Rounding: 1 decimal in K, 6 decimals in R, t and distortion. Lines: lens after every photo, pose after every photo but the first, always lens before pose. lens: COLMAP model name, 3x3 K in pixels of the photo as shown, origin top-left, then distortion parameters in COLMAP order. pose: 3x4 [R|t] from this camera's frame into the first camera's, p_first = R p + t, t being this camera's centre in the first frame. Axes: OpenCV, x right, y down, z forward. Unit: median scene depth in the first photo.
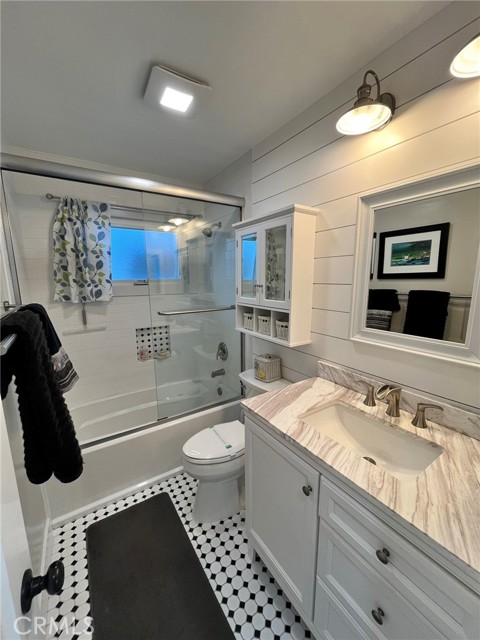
lens RADIAL K [[257.4, 0, 243.4], [0, 257.4, 320.9], [0, 0, 1]] dist [-0.003551, 0.000140]
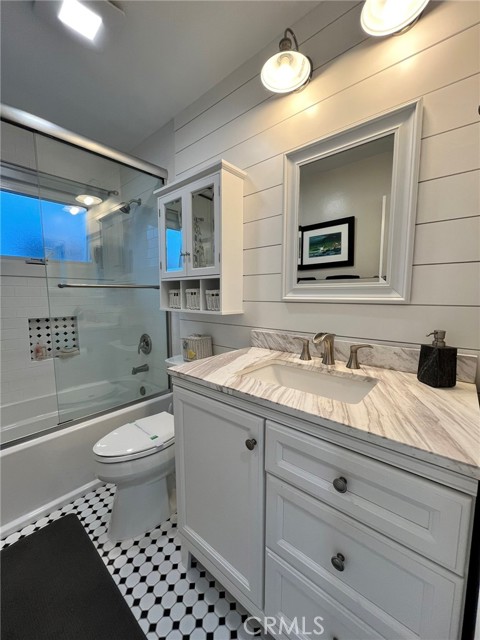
lens RADIAL K [[257.4, 0, 243.2], [0, 257.4, 320.1], [0, 0, 1]] dist [-0.003551, 0.000140]
pose [[0.960753, -0.024243, 0.276343, -0.001271], [0.042365, 0.997311, -0.059796, 0.188792], [-0.274150, 0.069156, 0.959197, 0.101530]]
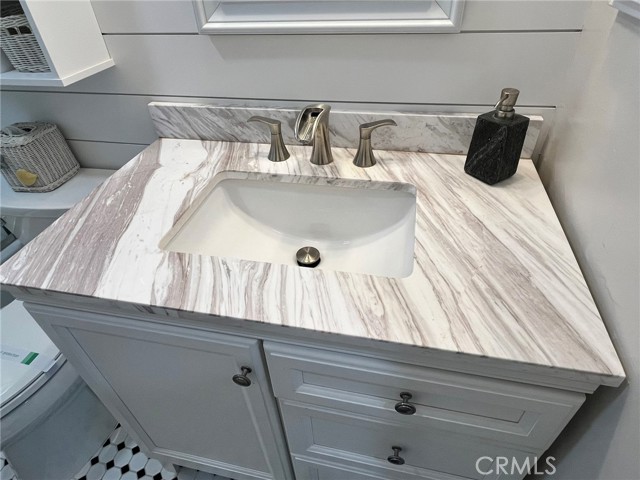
lens RADIAL K [[378.6, 0, 320.5], [0, 378.6, 233.8], [0, 0, 1]] dist [0.002080, -0.001766]
pose [[0.723144, -0.454311, 0.520254, 0.067981], [0.159617, 0.842762, 0.514076, 0.061353], [-0.672001, -0.288709, 0.681955, 0.316095]]
